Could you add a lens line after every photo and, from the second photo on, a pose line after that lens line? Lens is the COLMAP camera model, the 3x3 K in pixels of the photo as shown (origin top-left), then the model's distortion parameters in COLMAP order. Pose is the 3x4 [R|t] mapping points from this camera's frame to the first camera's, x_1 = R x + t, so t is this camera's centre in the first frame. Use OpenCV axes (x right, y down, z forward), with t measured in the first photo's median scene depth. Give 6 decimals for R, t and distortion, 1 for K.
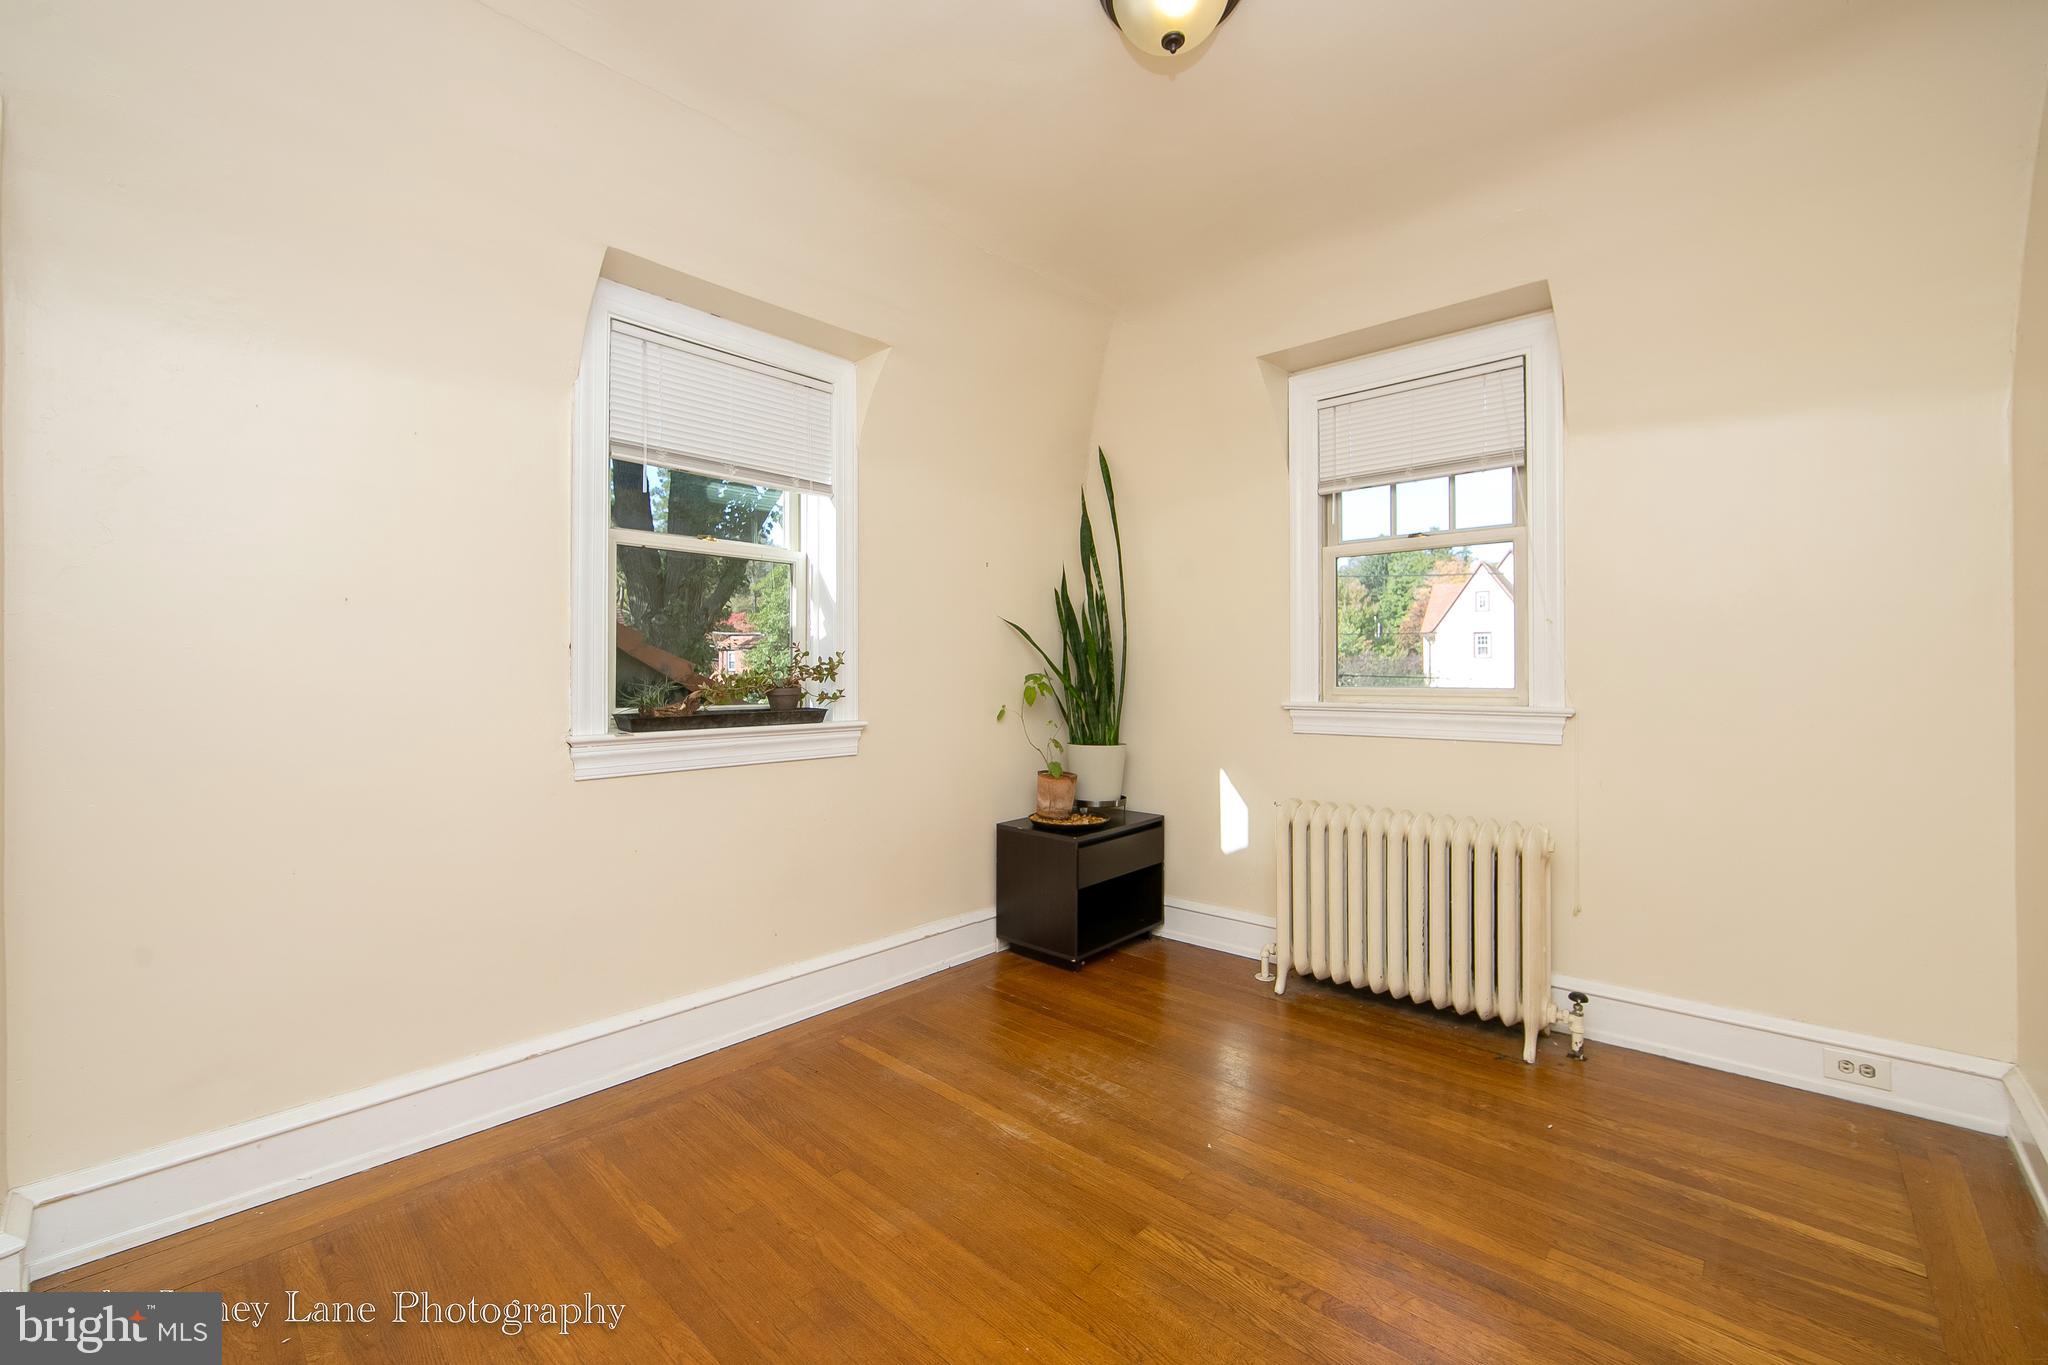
lens RADIAL K [[820.8, 0, 1026.1], [0, 820.8, 675.5], [0, 0, 1]] dist [-0.001904, -0.000378]
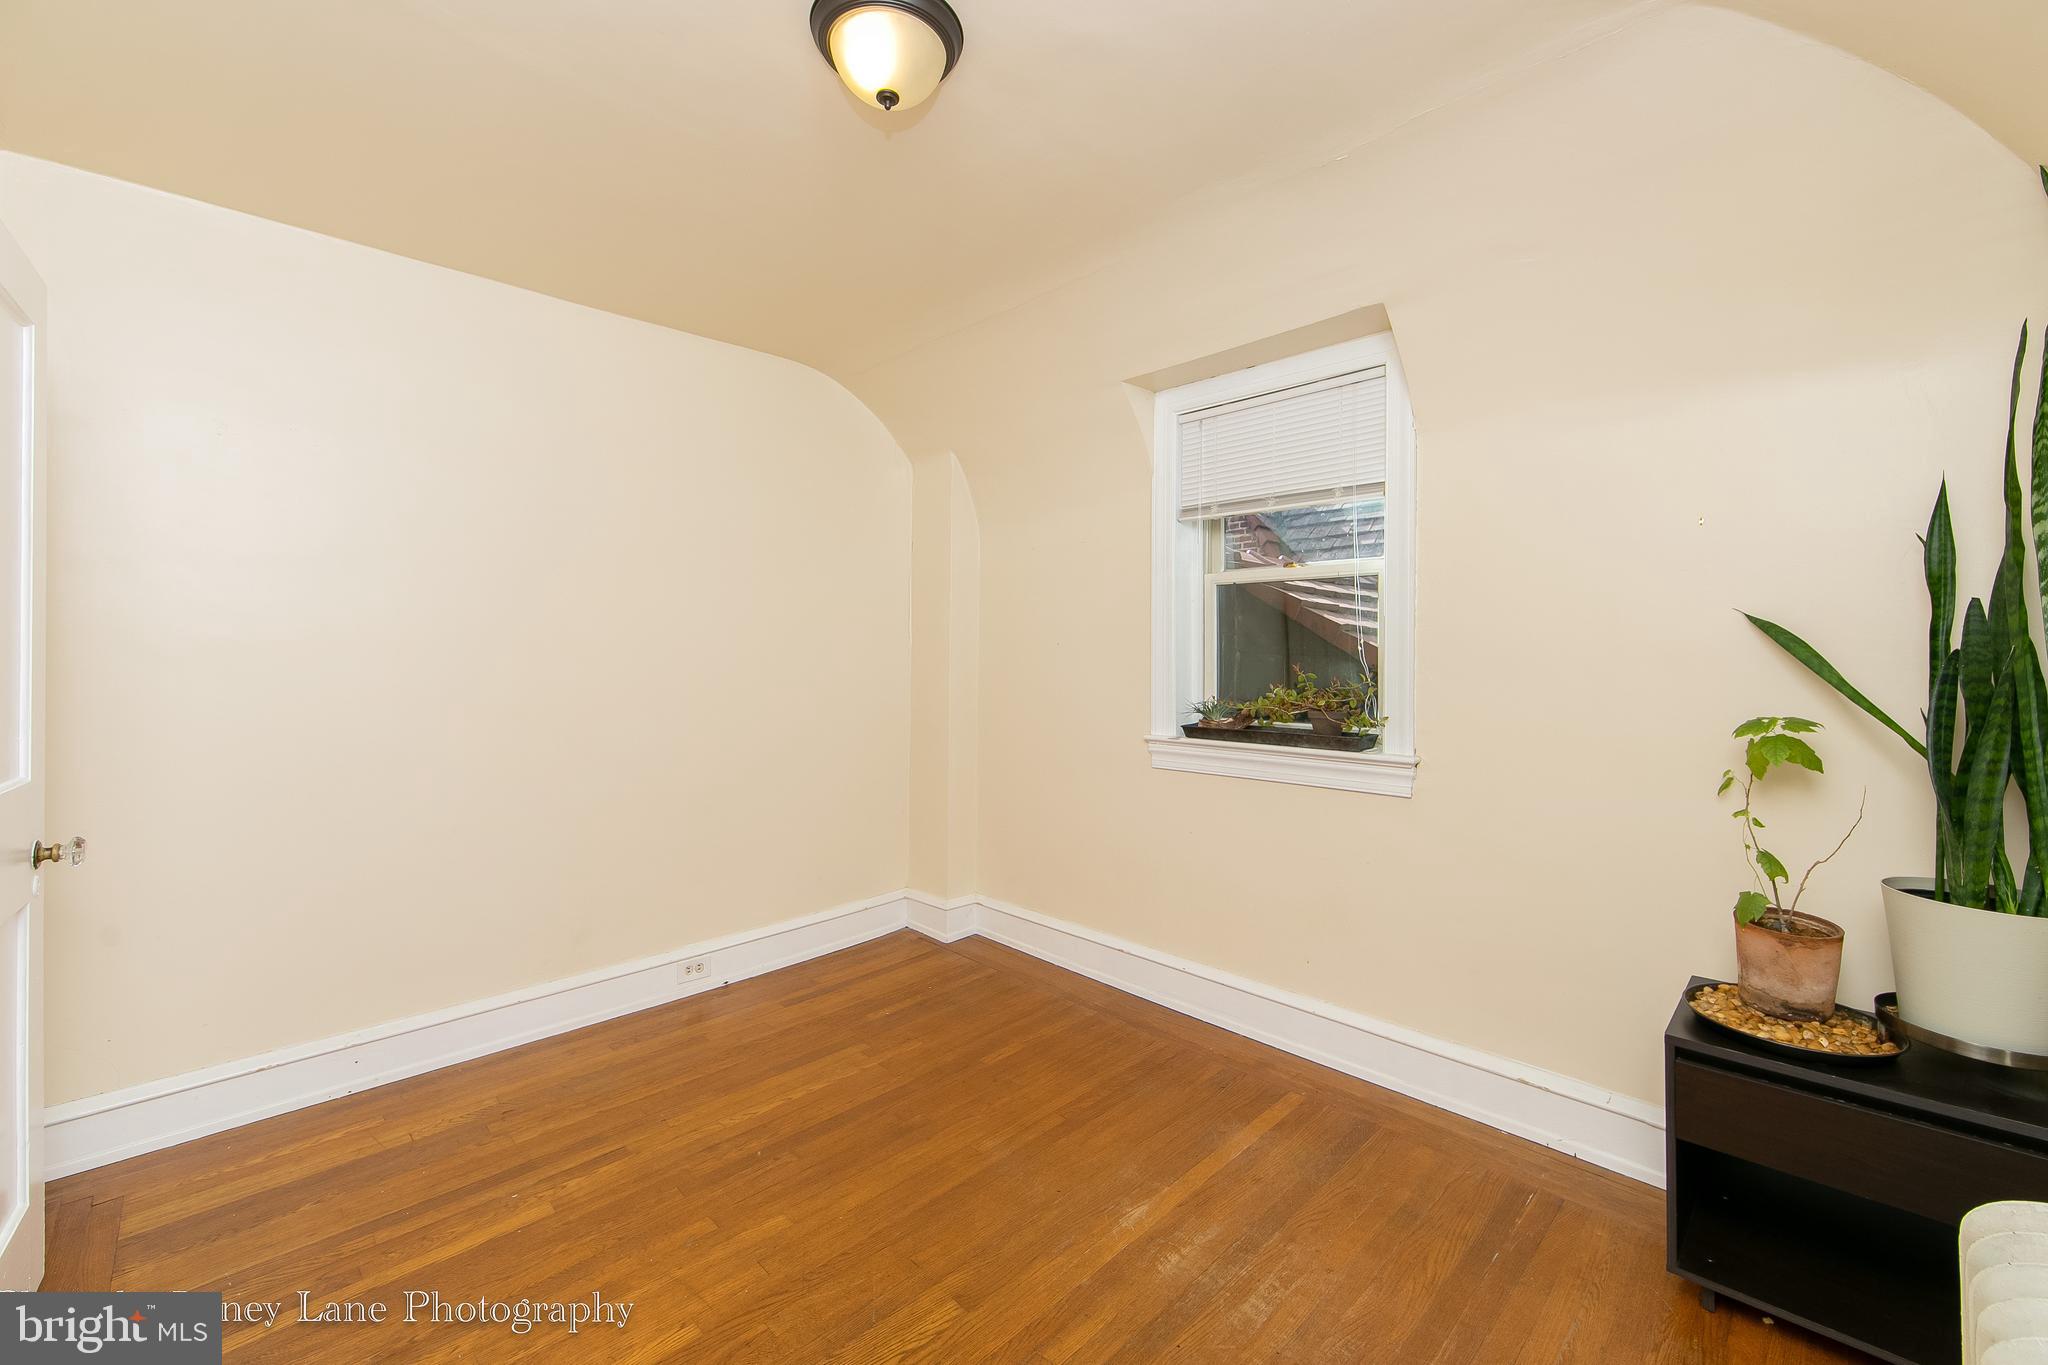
lens RADIAL K [[843.6, 0, 1053.1], [0, 843.6, 655.0], [0, 0, 1]] dist [-0.001528, -0.000211]
pose [[-0.037849, -0.003359, -0.999278, 0.770434], [-0.007046, 0.999970, -0.003095, -0.048468], [0.999259, 0.006924, -0.037871, 0.790649]]
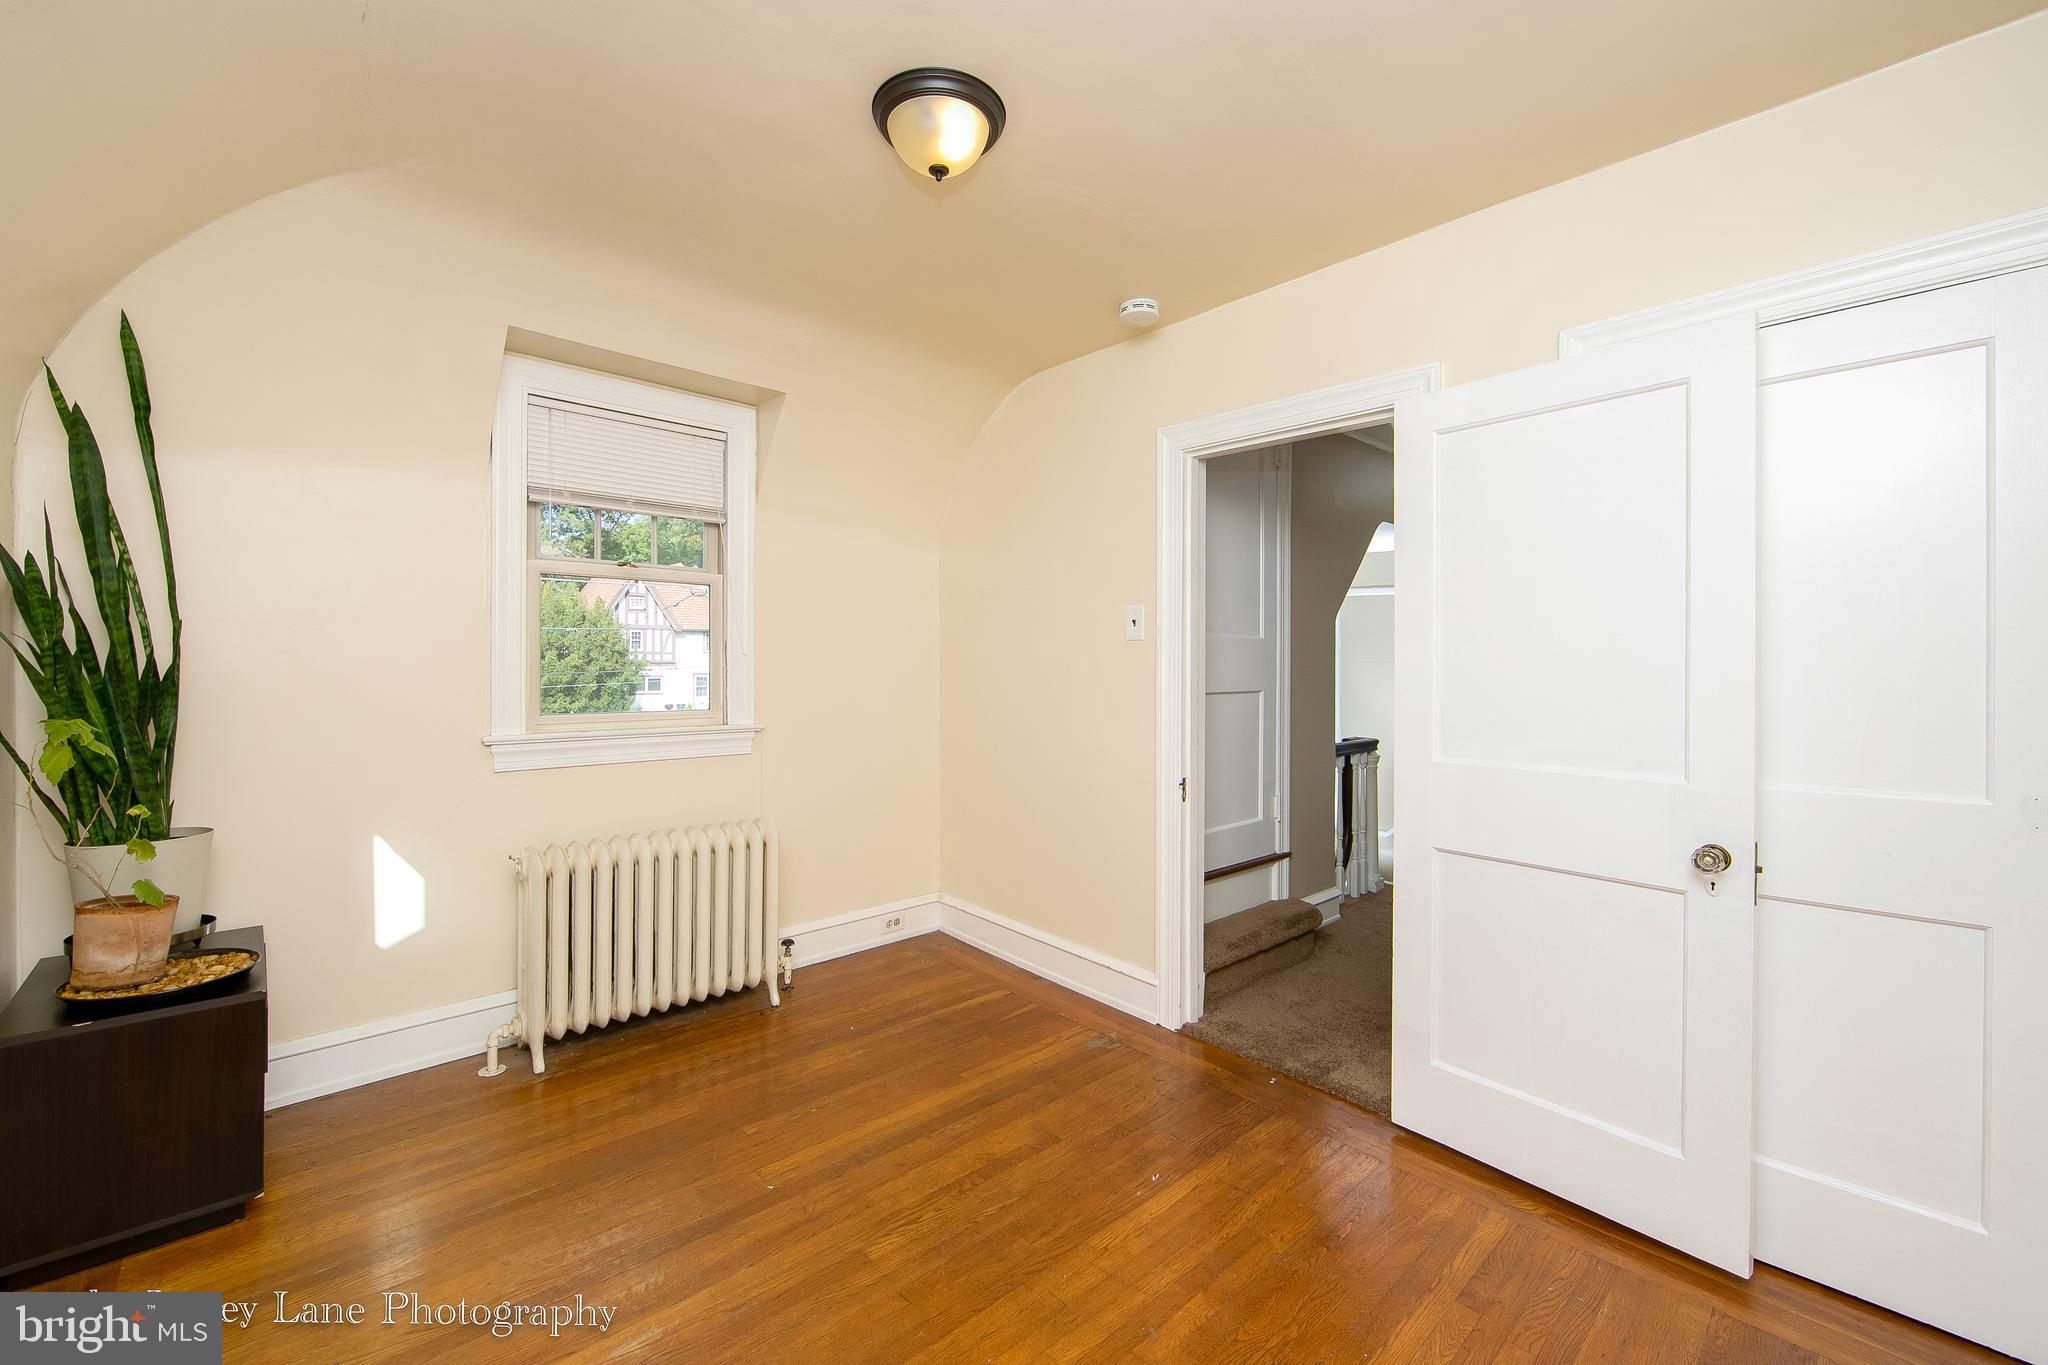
lens RADIAL K [[820.8, 0, 1026.1], [0, 820.8, 675.5], [0, 0, 1]] dist [-0.001904, -0.000378]
pose [[0.105057, -0.005179, 0.994453, -0.602080], [-0.001641, 0.999984, 0.005381, -0.046431], [-0.994465, -0.002197, 0.105046, 0.479547]]
